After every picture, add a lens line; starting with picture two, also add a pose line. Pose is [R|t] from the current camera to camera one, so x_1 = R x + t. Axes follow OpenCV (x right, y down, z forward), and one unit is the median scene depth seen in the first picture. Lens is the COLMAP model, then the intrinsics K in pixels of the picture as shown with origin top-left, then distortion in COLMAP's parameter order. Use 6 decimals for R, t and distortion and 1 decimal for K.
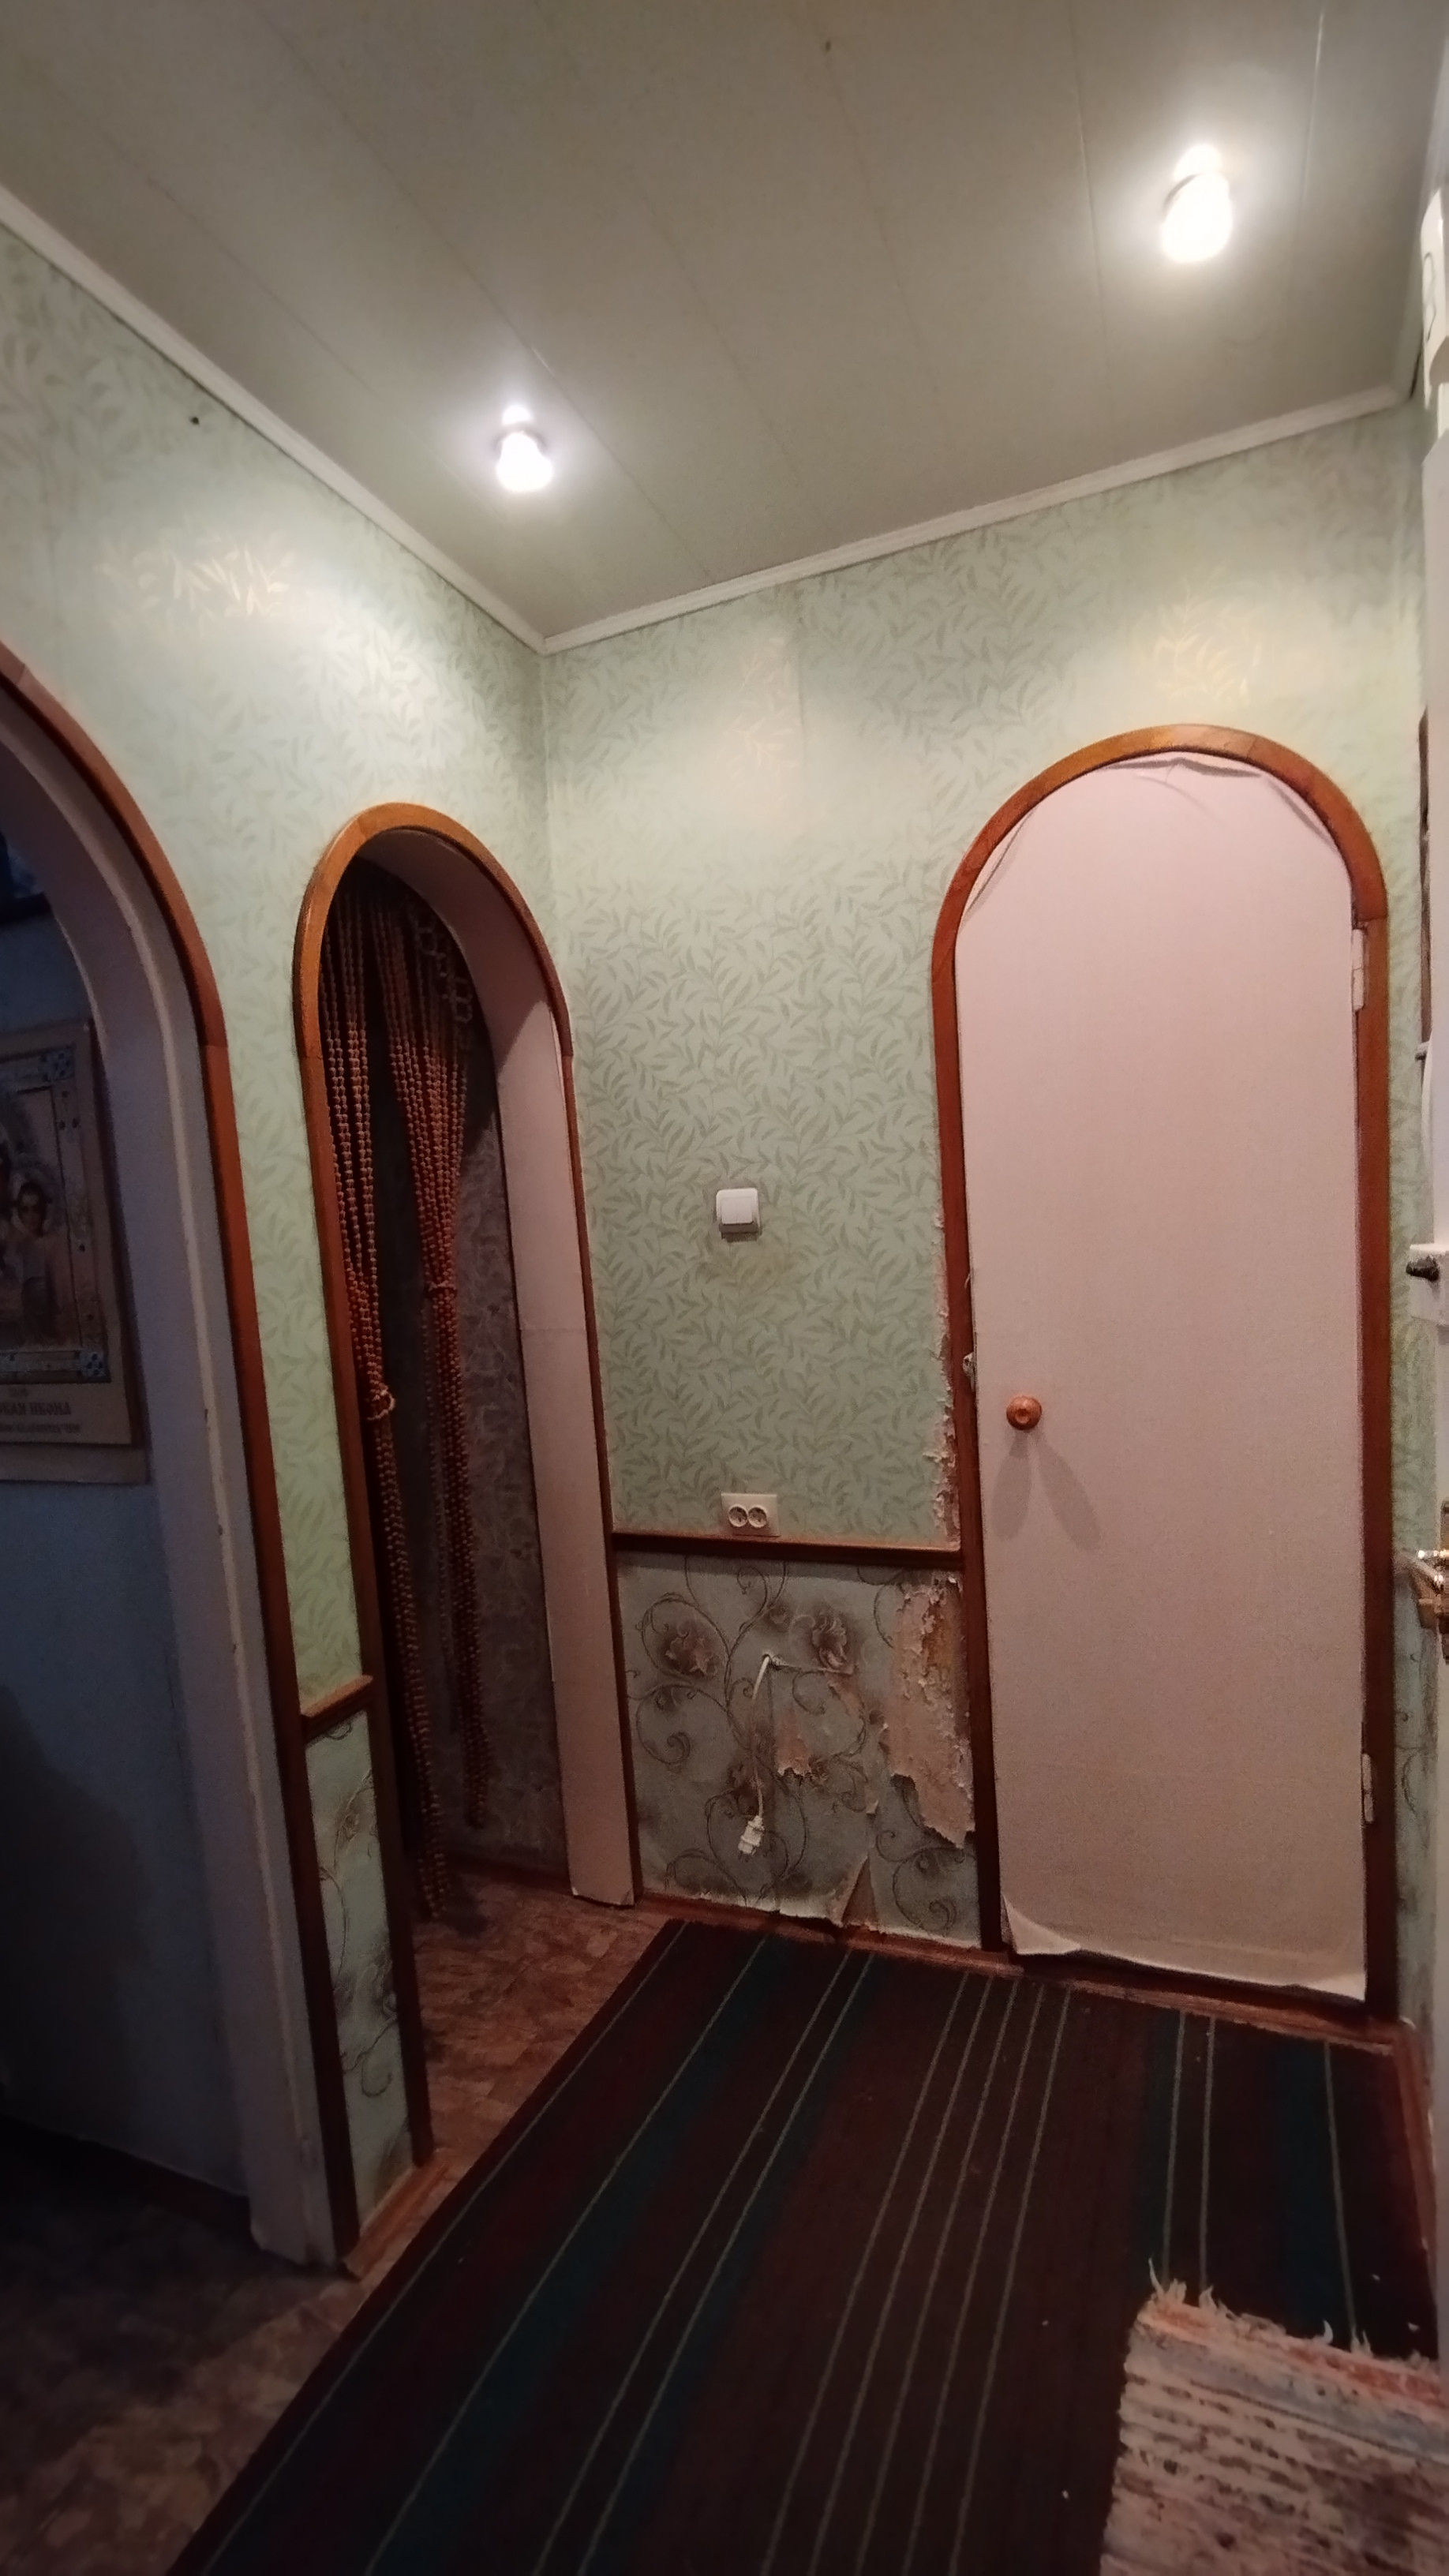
lens RADIAL K [[1180.9, 0, 705.3], [0, 1180.9, 1352.6], [0, 0, 1]] dist [0.002339, -0.001268]
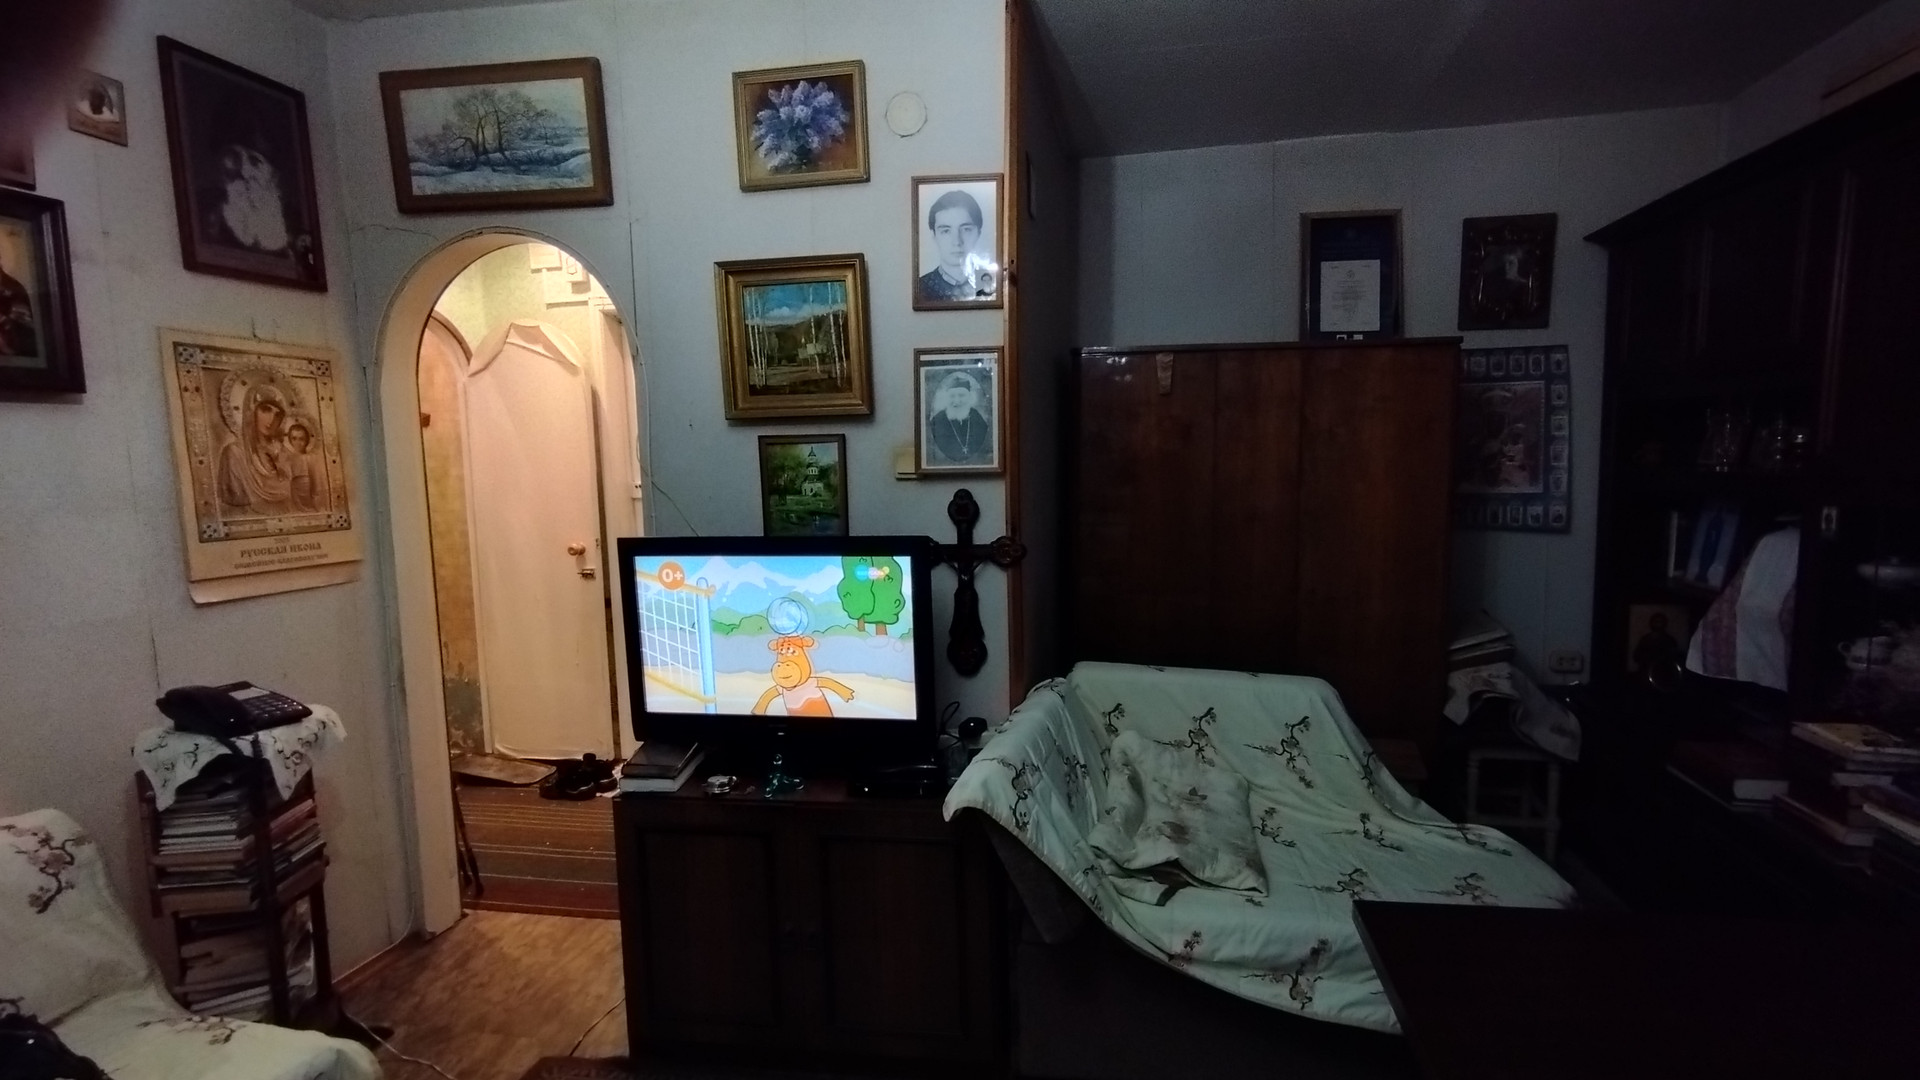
lens RADIAL K [[880.2, 0, 984.5], [0, 880.2, 558.9], [0, 0, 1]] dist [0.002339, -0.001268]
pose [[-0.205498, -0.034892, 0.978035, -2.164877], [0.137993, 0.988347, 0.064254, 0.125869], [-0.968880, 0.148166, -0.198288, 0.258527]]
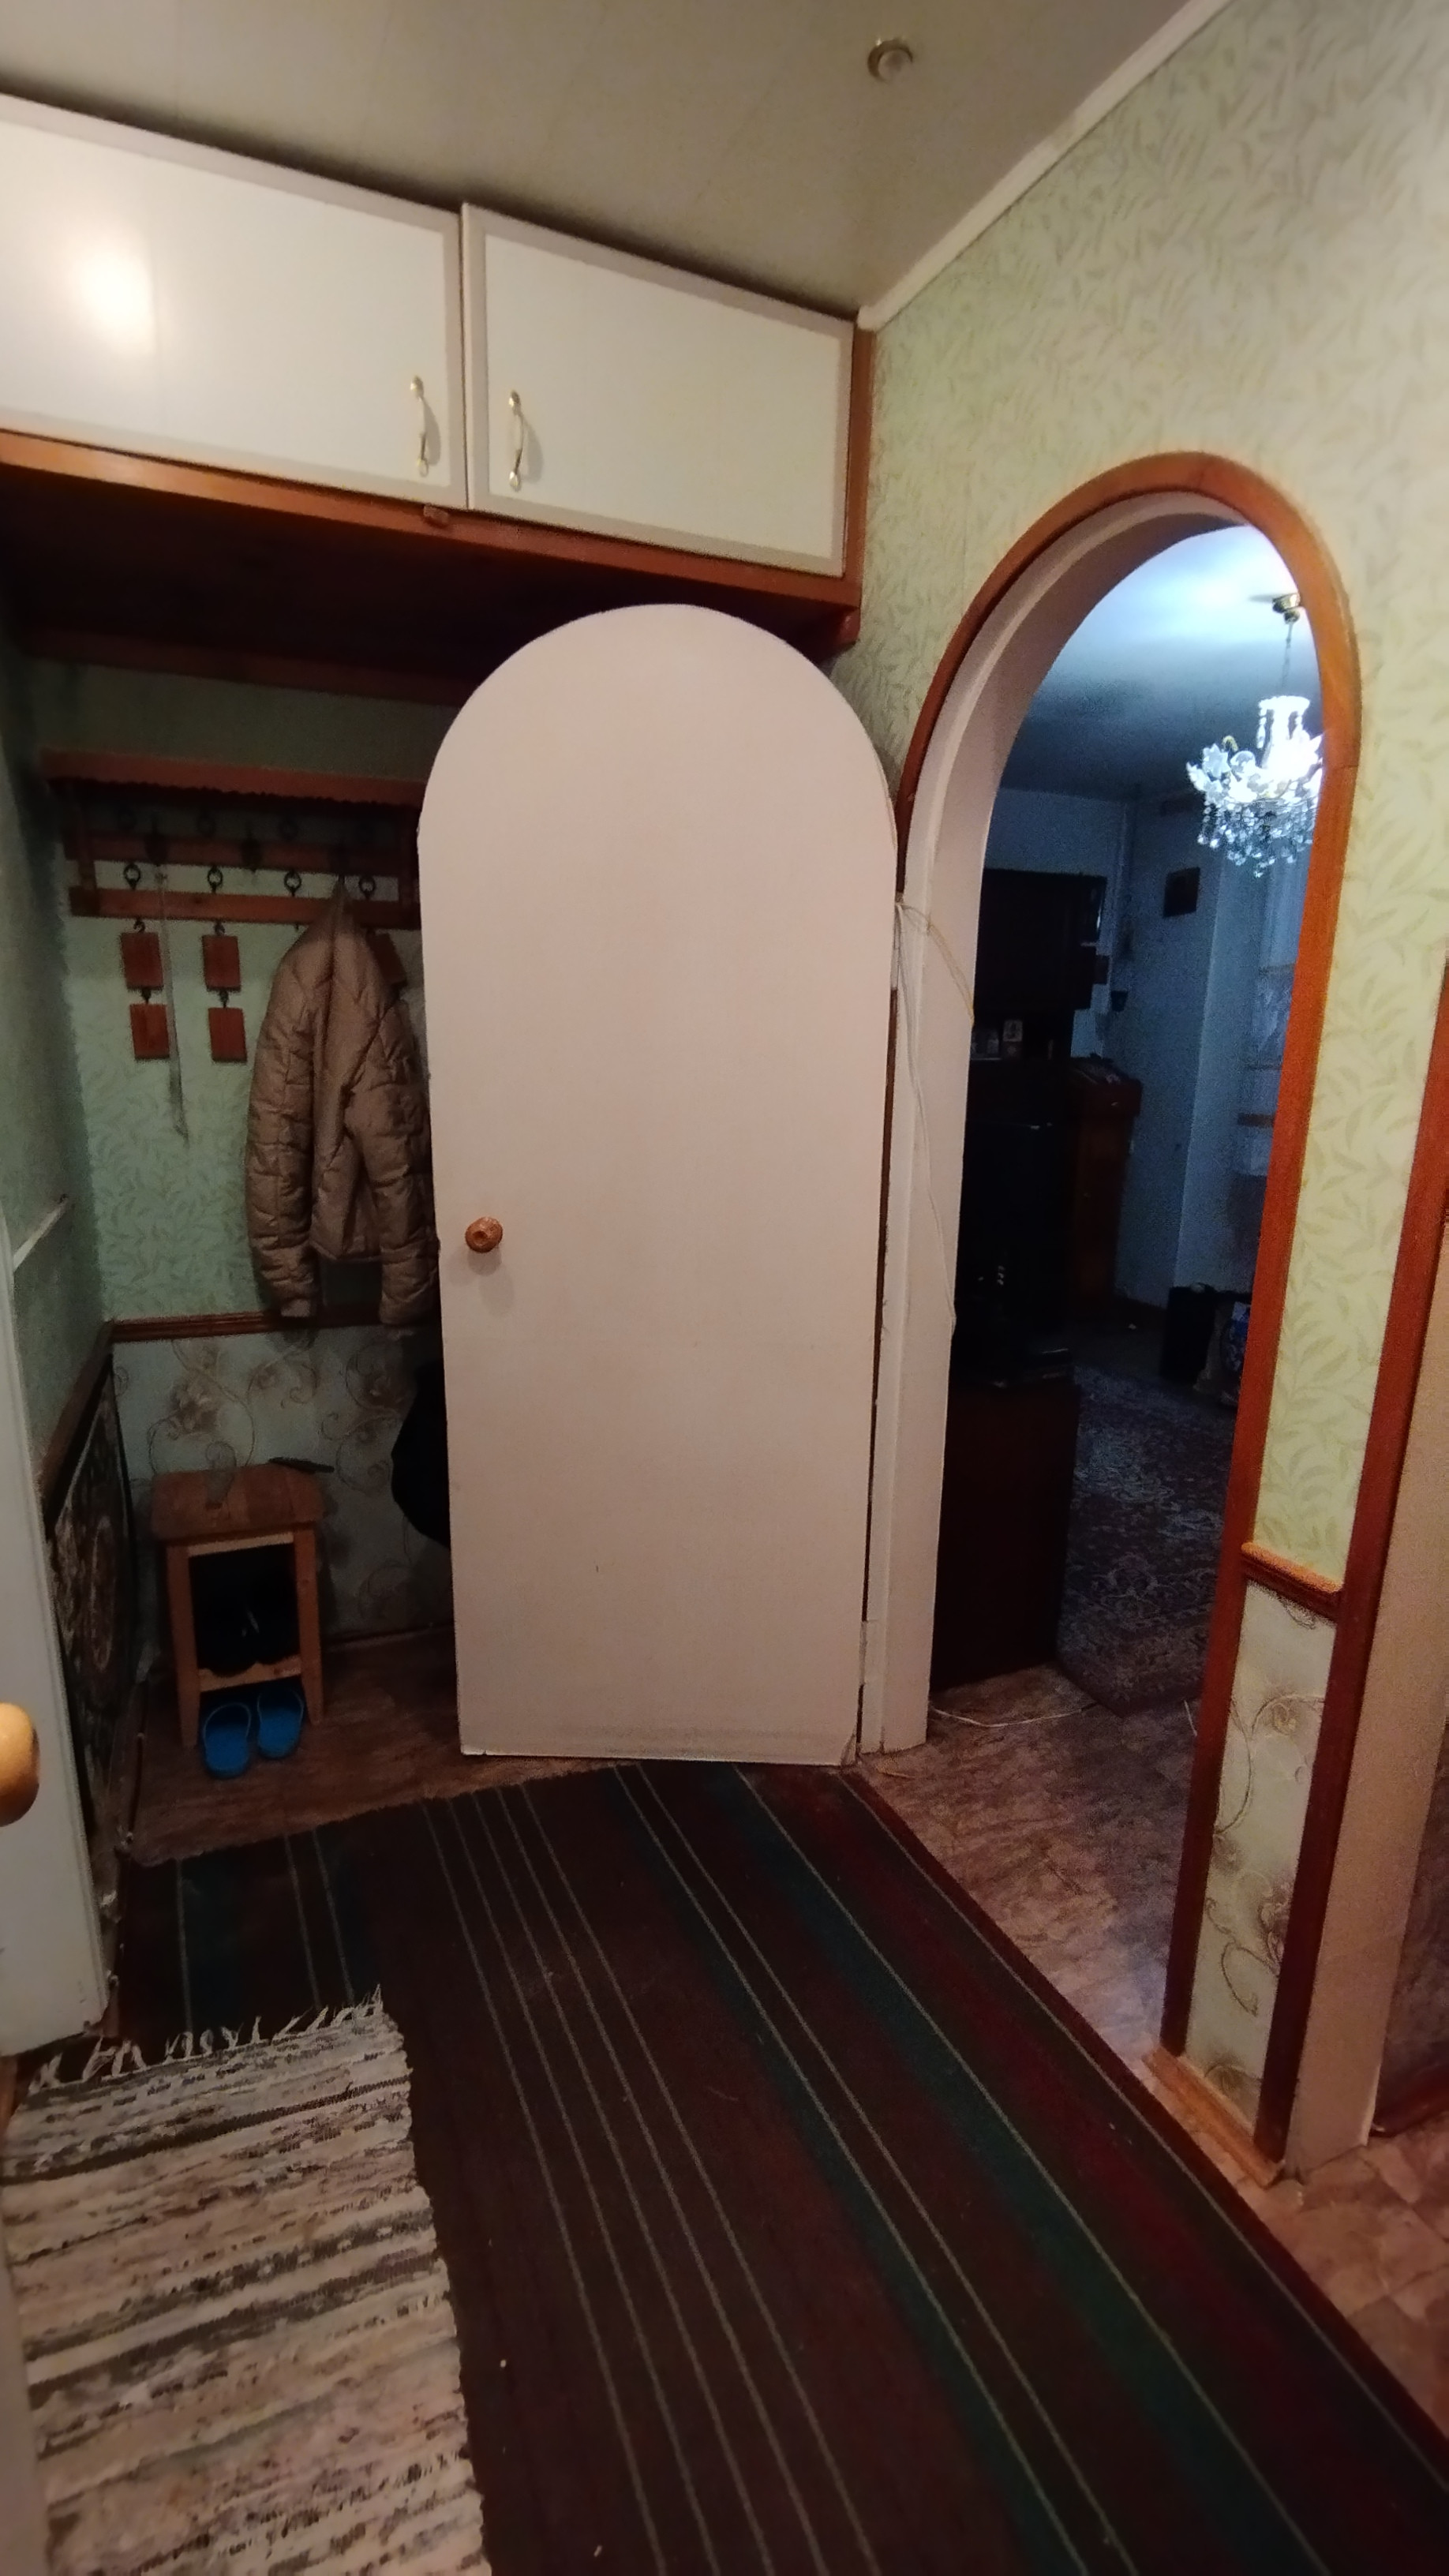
lens RADIAL K [[1180.9, 0, 705.3], [0, 1180.9, 1352.6], [0, 0, 1]] dist [0.002339, -0.001268]
pose [[-0.702152, 0.235862, -0.671827, 0.519775], [-0.040618, 0.928737, 0.368508, -0.149145], [0.710867, 0.286037, -0.642534, 1.209046]]
